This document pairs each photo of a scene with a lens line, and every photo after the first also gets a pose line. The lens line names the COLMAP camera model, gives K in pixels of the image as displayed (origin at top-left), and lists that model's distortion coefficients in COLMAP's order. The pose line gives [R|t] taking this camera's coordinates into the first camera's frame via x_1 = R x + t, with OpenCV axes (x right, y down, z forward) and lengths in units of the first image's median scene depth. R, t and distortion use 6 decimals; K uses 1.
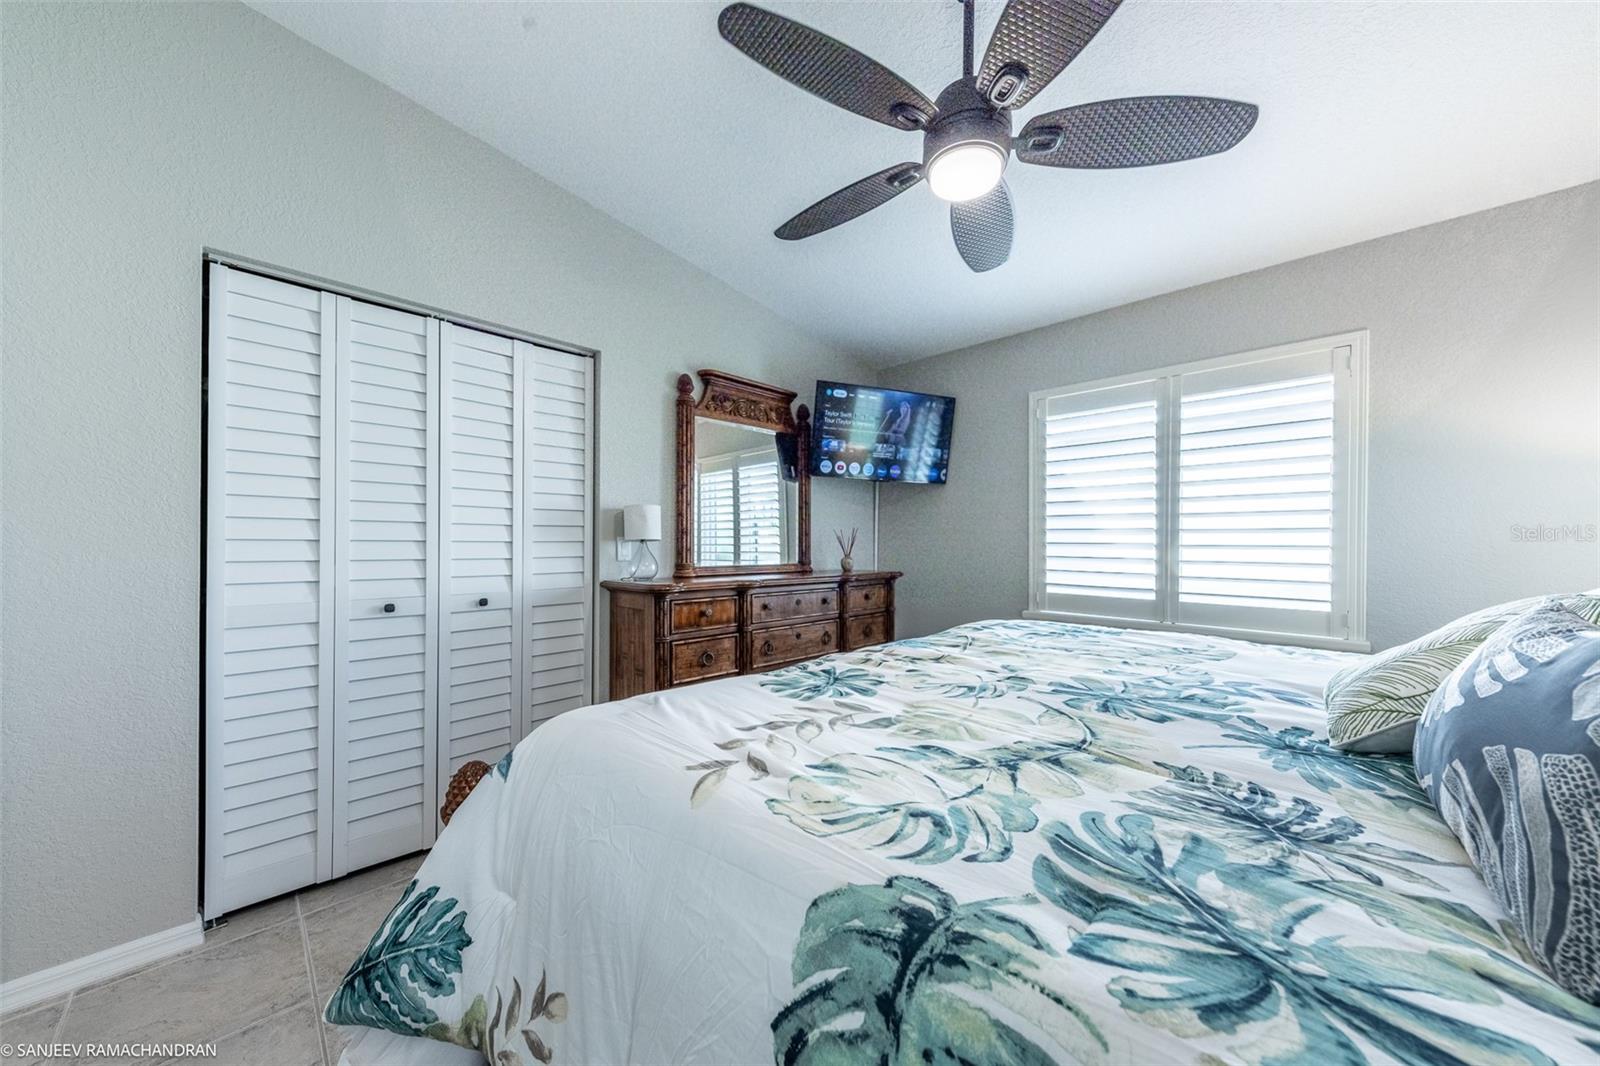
lens RADIAL K [[546.0, 0, 807.5], [0, 546.0, 540.2], [0, 0, 1]] dist [0.010100, -0.004223]
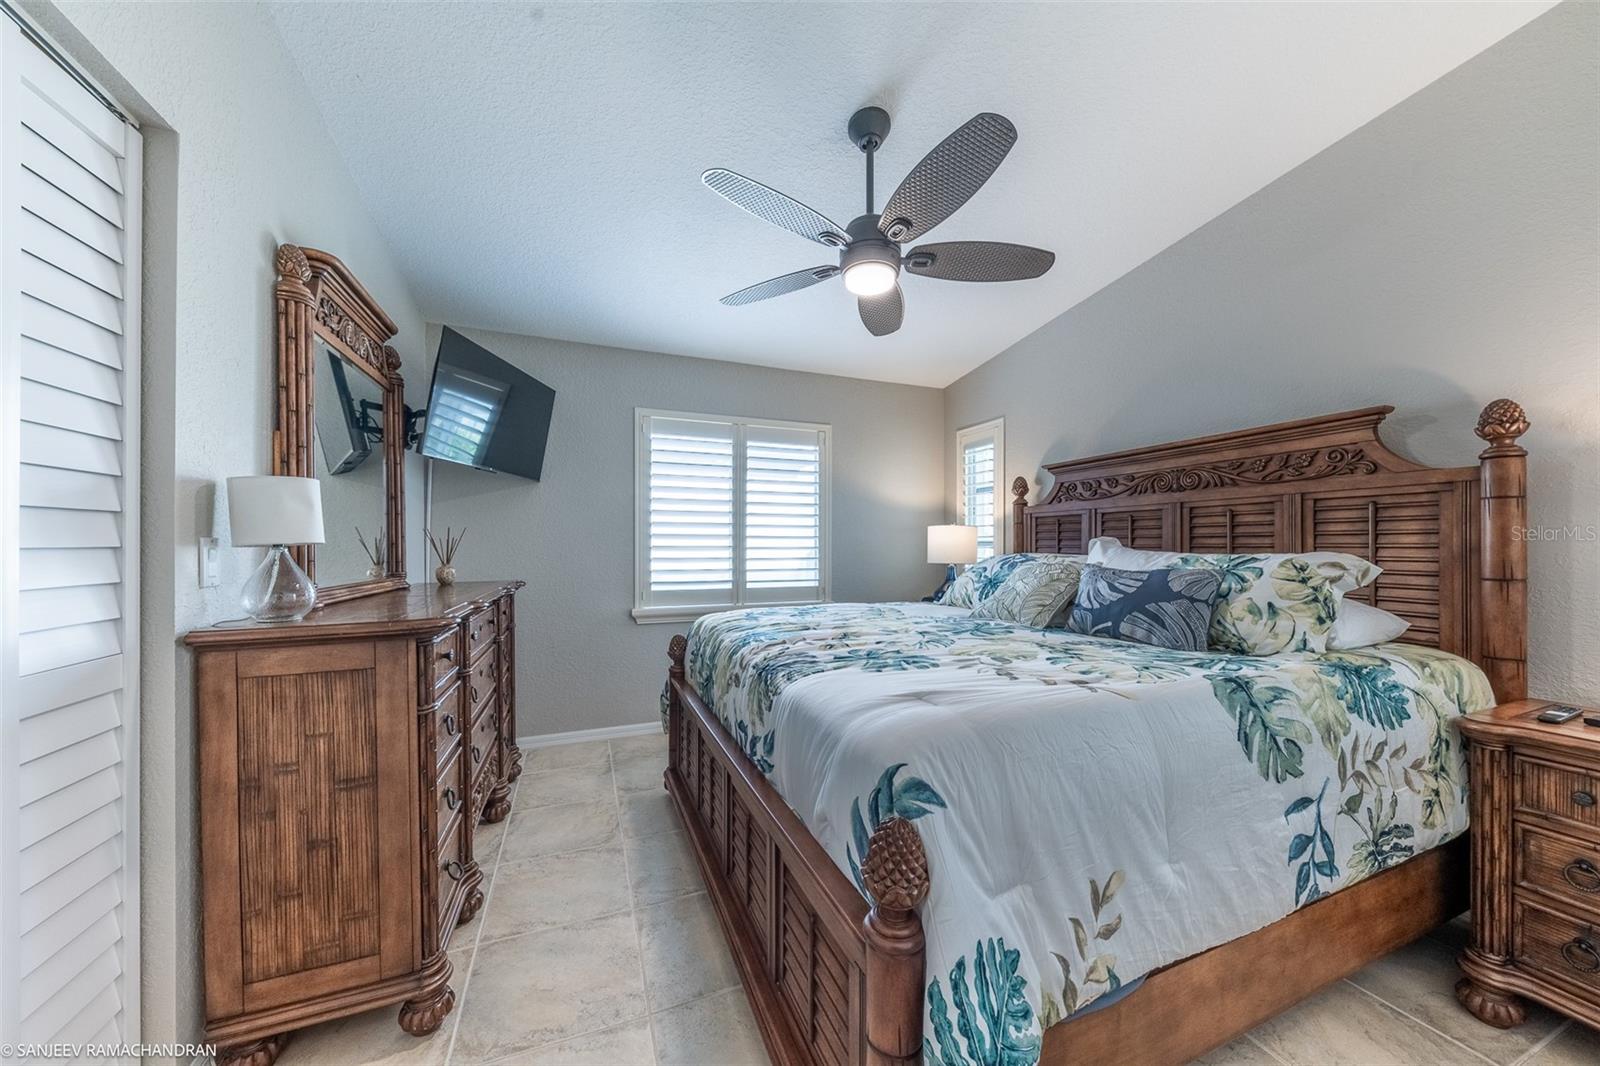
lens RADIAL K [[546.0, 0, 807.5], [0, 546.0, 540.2], [0, 0, 1]] dist [0.010100, -0.004223]
pose [[0.412688, 0.005419, 0.910856, -0.577759], [-0.000083, 0.999983, -0.005912, -0.001031], [-0.910873, 0.002364, 0.412681, 0.321996]]
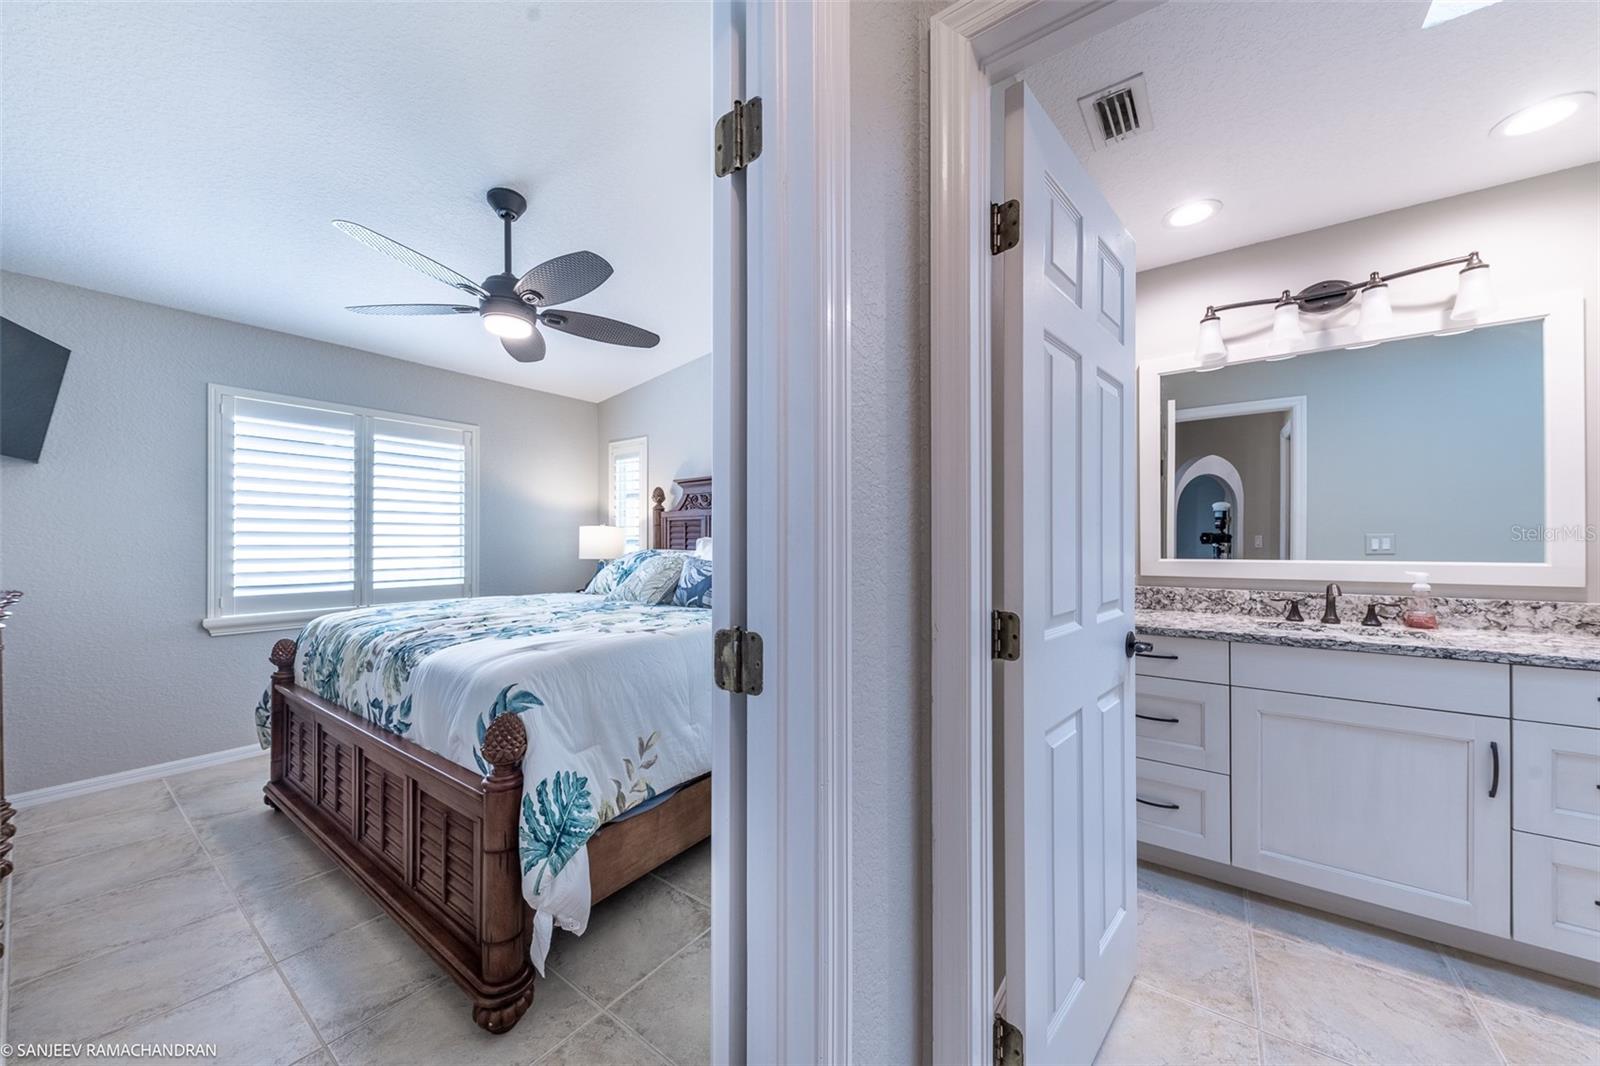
lens RADIAL K [[546.0, 0, 807.5], [0, 546.0, 540.2], [0, 0, 1]] dist [0.010100, -0.004223]
pose [[-0.143554, 0.001101, 0.989642, -0.869988], [-0.000950, 0.999999, -0.001250, -0.004225], [-0.989642, -0.001120, -0.143553, 0.173370]]
